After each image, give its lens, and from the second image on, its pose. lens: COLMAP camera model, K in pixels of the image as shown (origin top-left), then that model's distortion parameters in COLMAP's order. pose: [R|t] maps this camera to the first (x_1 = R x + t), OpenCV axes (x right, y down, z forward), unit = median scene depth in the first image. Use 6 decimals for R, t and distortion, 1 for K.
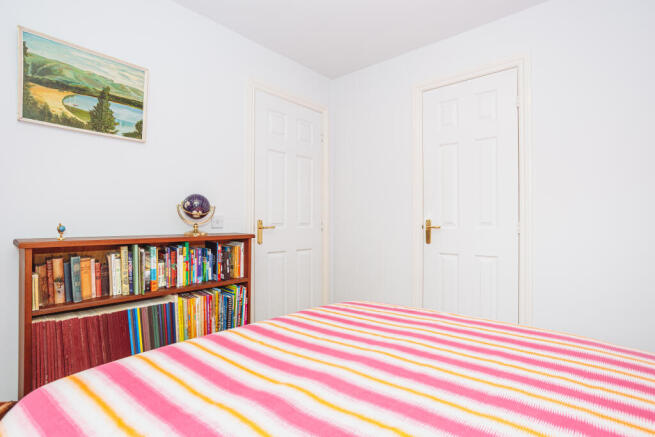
lens RADIAL K [[313.6, 0, 323.8], [0, 313.6, 217.0], [0, 0, 1]] dist [-0.056537, 0.036724]
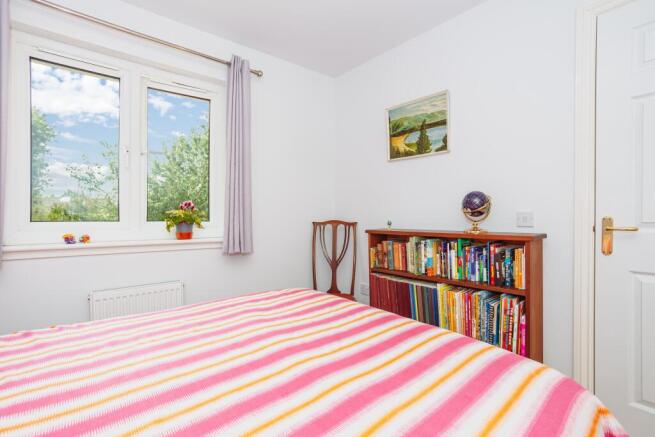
lens RADIAL K [[313.6, 0, 323.8], [0, 313.6, 217.0], [0, 0, 1]] dist [-0.056537, 0.036724]
pose [[-0.125487, -0.005172, -0.992082, 0.711382], [0.010611, 0.999922, -0.006555, 0.010598], [0.992038, -0.011350, -0.125423, 0.726950]]
